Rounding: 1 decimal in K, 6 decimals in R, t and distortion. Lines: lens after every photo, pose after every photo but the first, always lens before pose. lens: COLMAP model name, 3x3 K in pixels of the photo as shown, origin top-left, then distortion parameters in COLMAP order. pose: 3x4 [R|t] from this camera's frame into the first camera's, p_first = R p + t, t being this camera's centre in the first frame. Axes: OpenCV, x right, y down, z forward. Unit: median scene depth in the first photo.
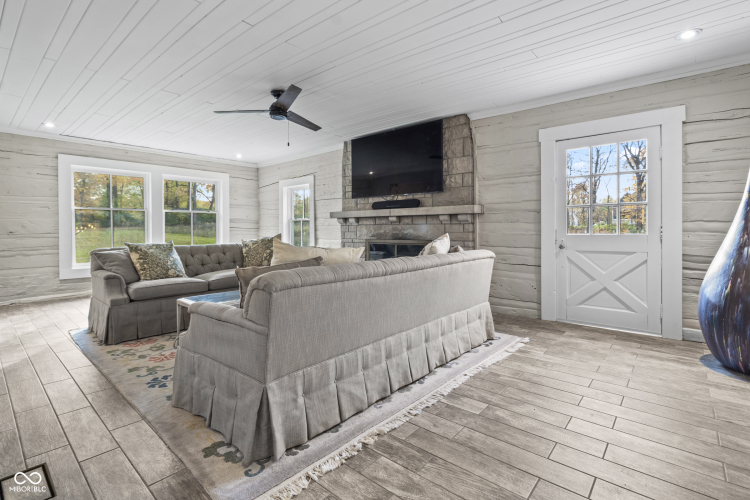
lens RADIAL K [[348.4, 0, 375.4], [0, 348.4, 228.5], [0, 0, 1]] dist [-0.001724, -0.000314]
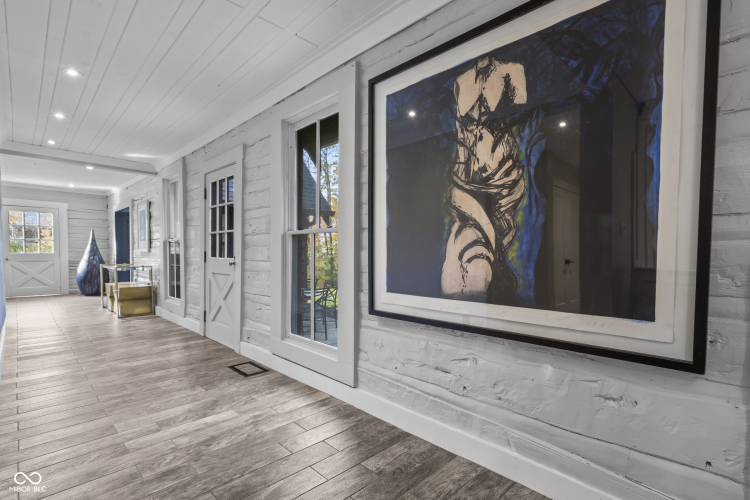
lens RADIAL K [[361.9, 0, 396.6], [0, 361.9, 264.3], [0, 0, 1]] dist [0.002751, 0.000551]
pose [[0.045270, -0.035543, 0.998342, -1.161106], [-0.005753, 0.999341, 0.035840, -0.006681], [-0.998958, -0.007366, 0.045036, -1.063515]]
